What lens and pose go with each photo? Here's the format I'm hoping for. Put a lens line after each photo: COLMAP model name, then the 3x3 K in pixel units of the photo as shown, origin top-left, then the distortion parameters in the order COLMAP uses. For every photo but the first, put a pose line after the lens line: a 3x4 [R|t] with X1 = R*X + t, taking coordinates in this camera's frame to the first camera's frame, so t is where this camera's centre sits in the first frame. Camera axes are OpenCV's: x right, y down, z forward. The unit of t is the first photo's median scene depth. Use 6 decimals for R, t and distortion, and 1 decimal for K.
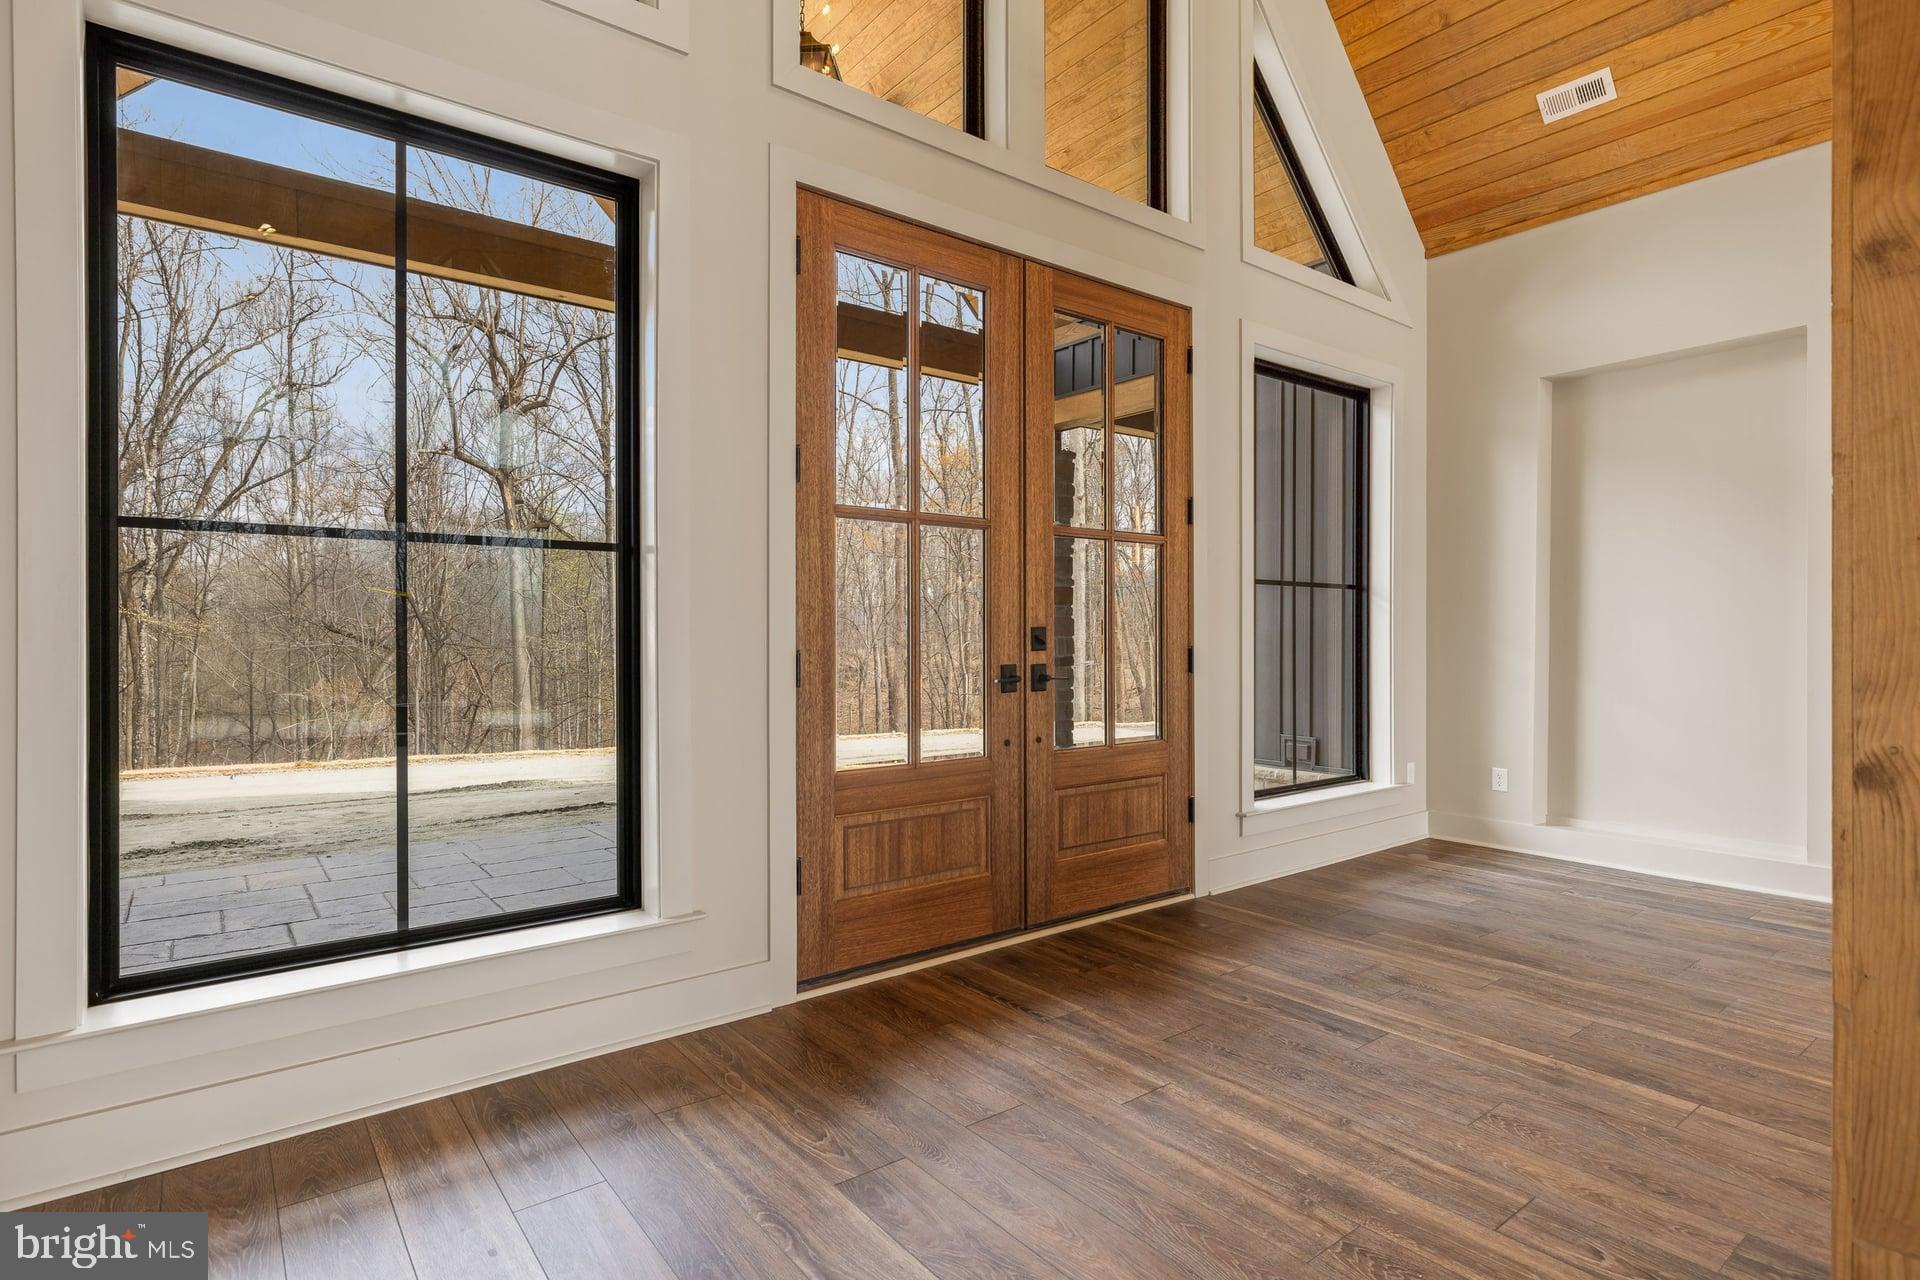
lens RADIAL K [[981.0, 0, 916.0], [0, 981.0, 637.8], [0, 0, 1]] dist [-0.001014, 0.000588]
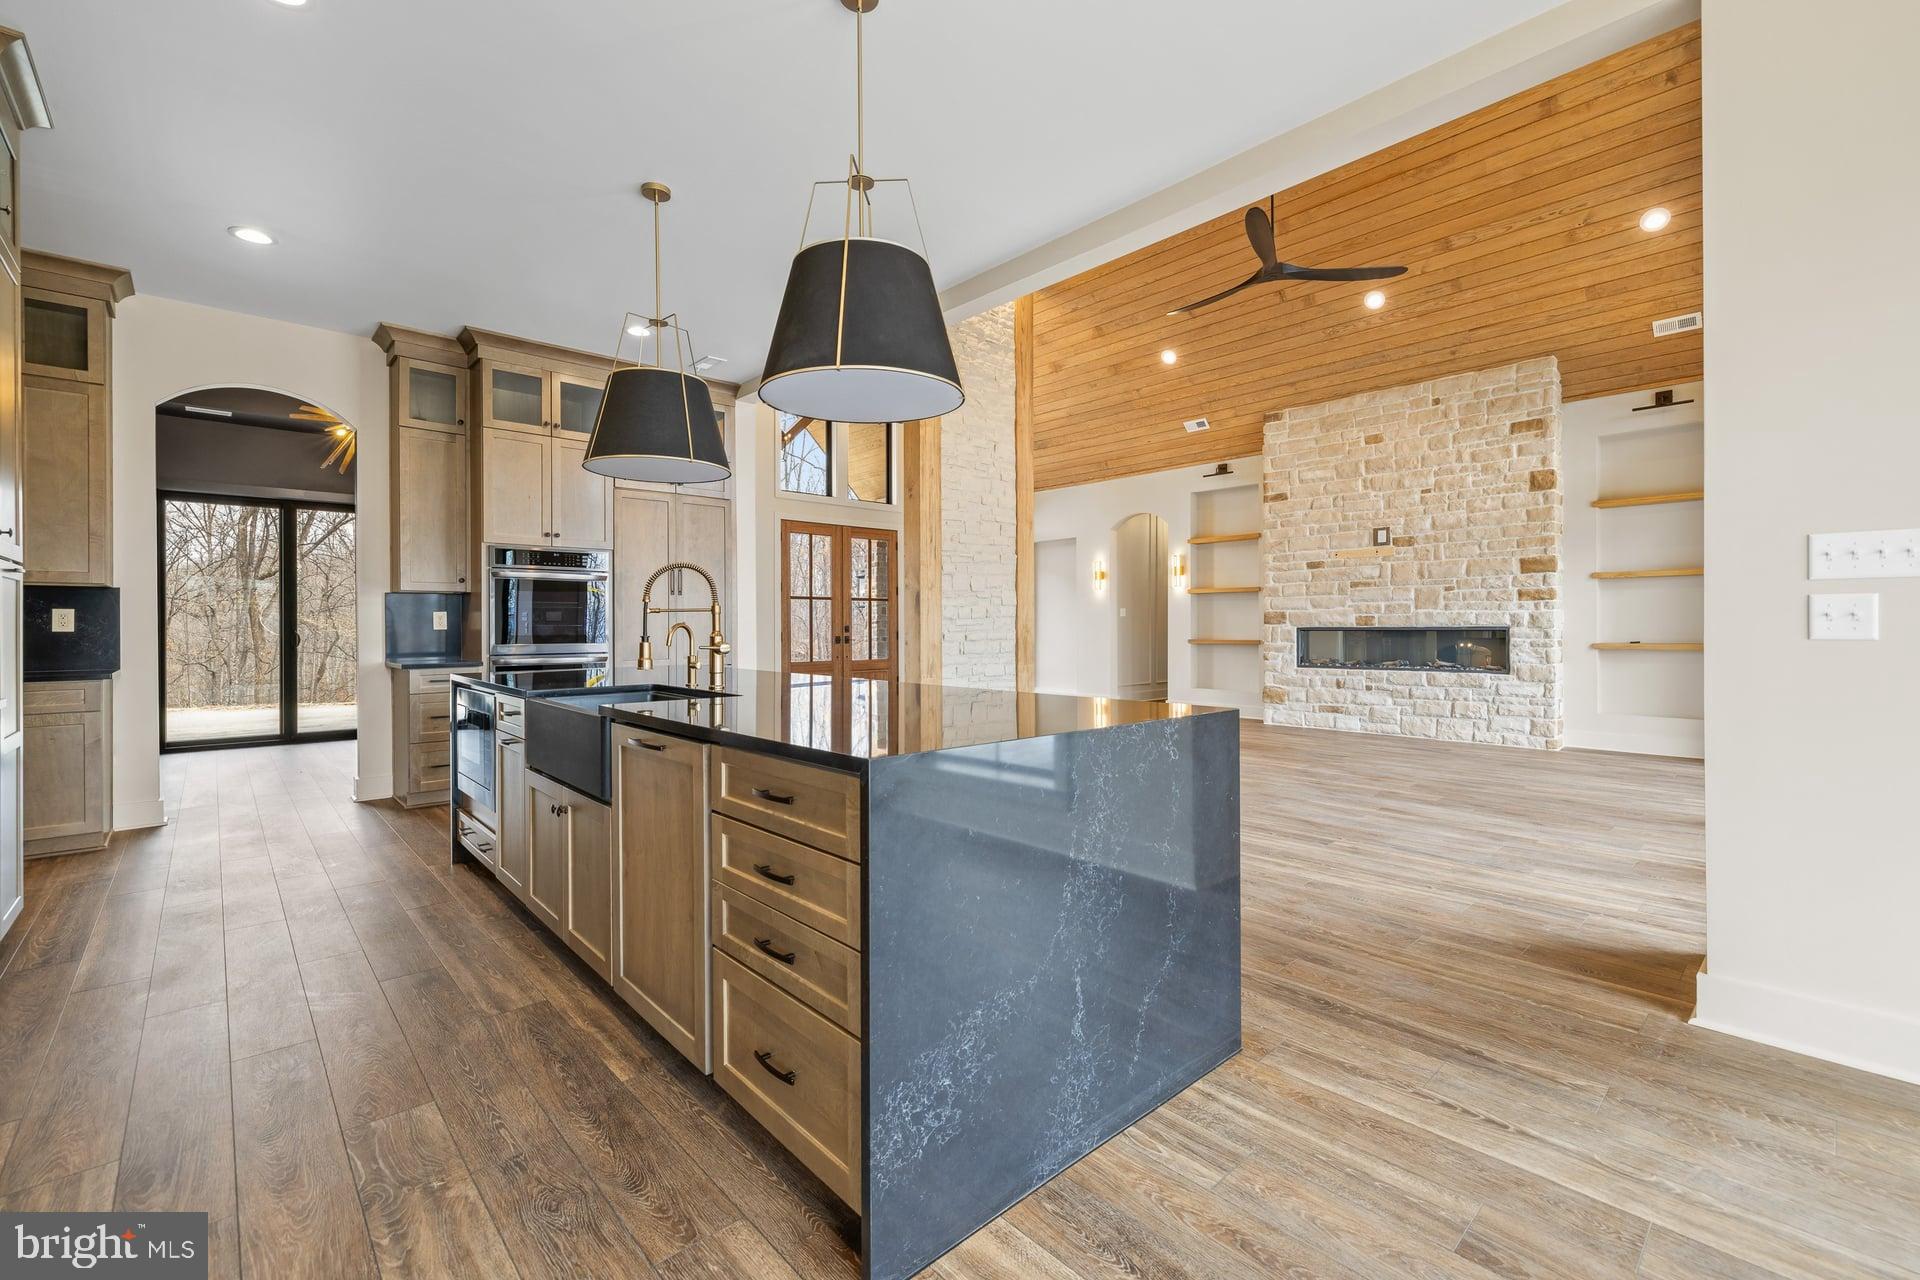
lens RADIAL K [[807.6, 0, 954.7], [0, 807.6, 626.9], [0, 0, 1]] dist [0.005039, -0.000405]
pose [[0.992101, 0.000191, 0.125443, 0.148839], [-0.000435, 0.999998, 0.001919, -0.012986], [-0.125443, -0.001958, 0.992099, -2.091715]]
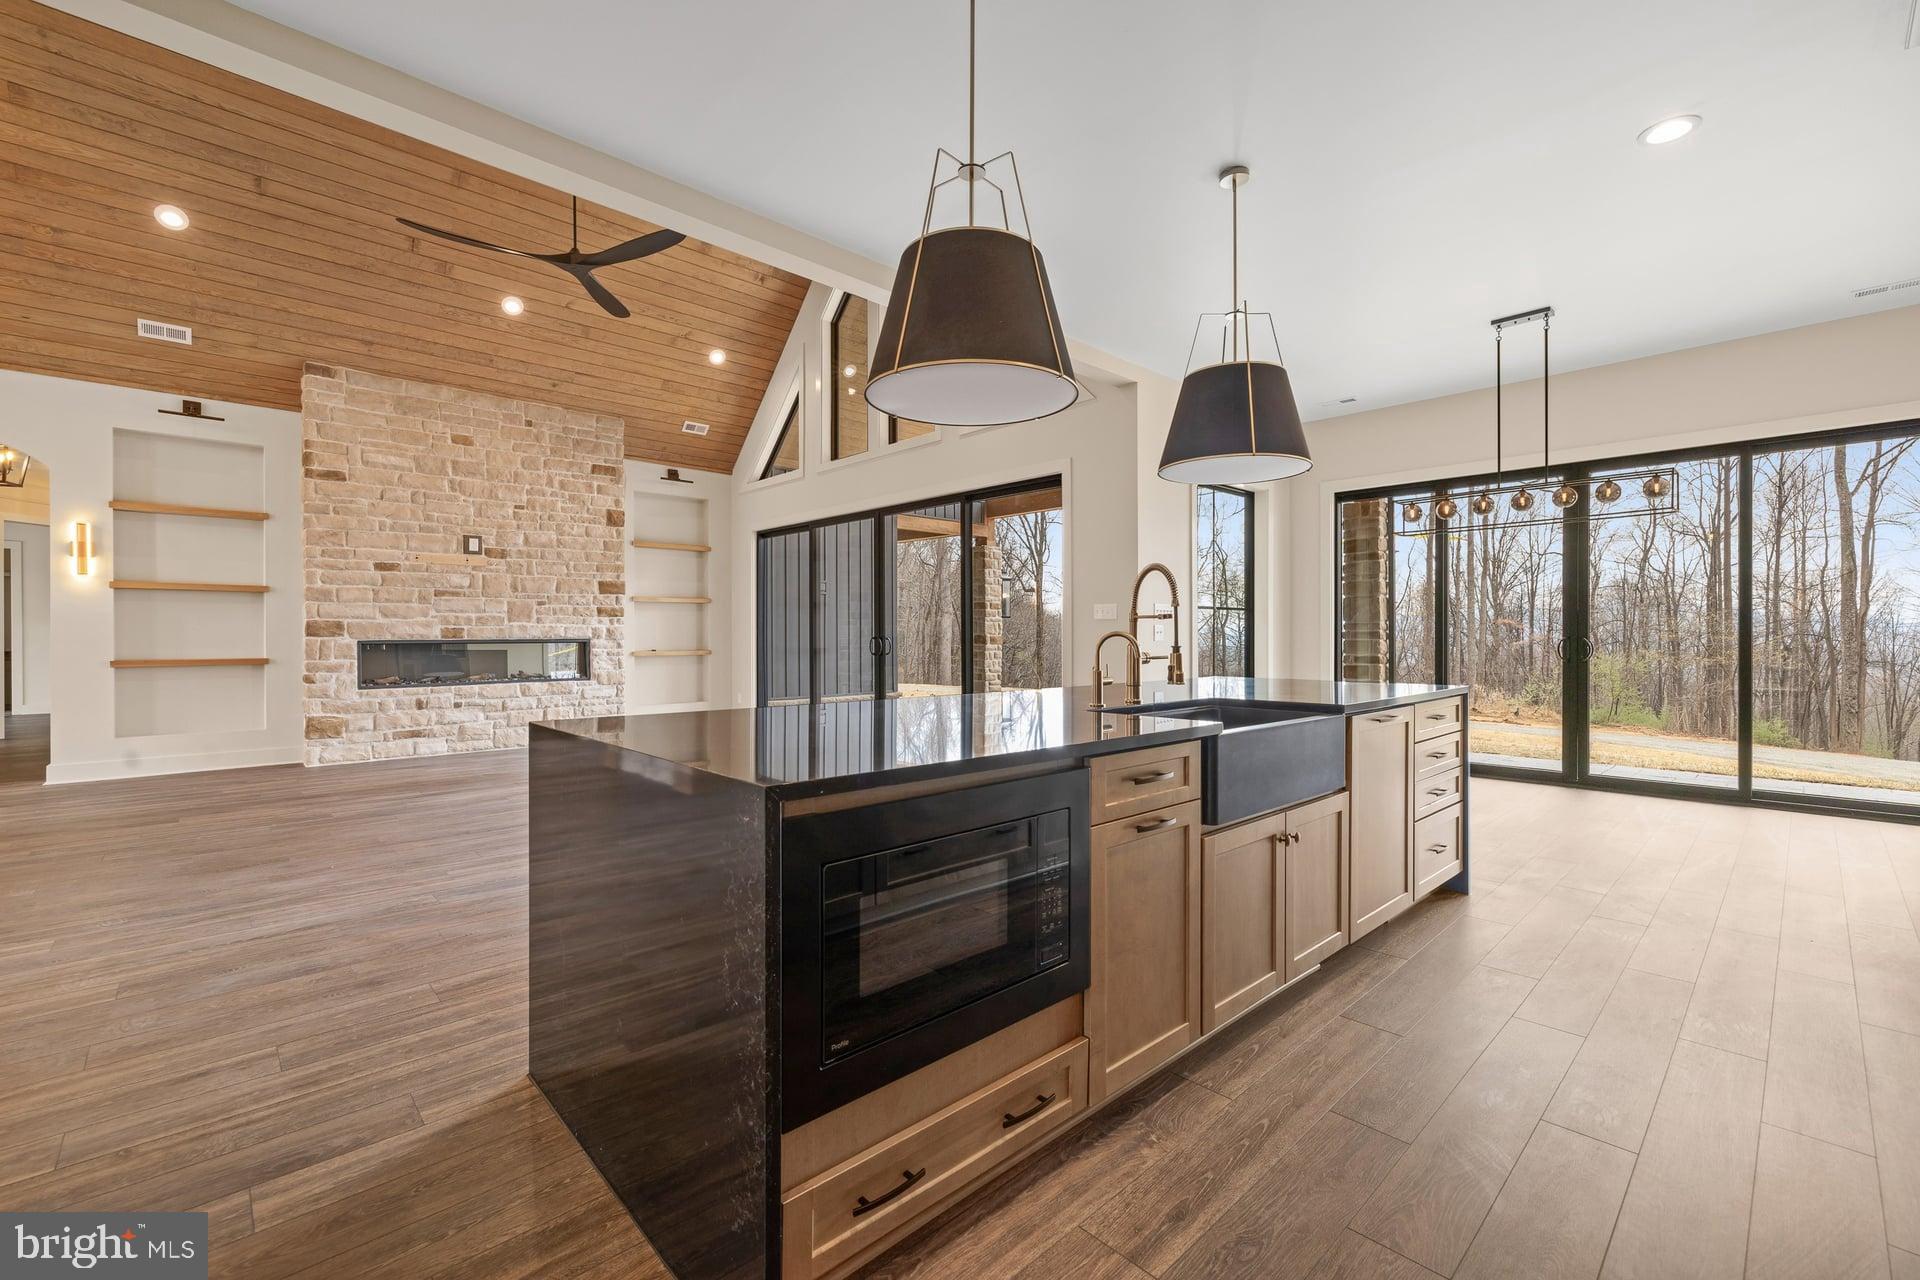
lens RADIAL K [[807.6, 0, 966.7], [0, 807.6, 639.8], [0, 0, 1]] dist [0.005039, -0.000405]
pose [[-0.140328, -0.001516, 0.990104, -0.743010], [0.001965, 0.999996, 0.001810, -0.009523], [-0.990103, 0.002199, -0.140325, -0.951269]]
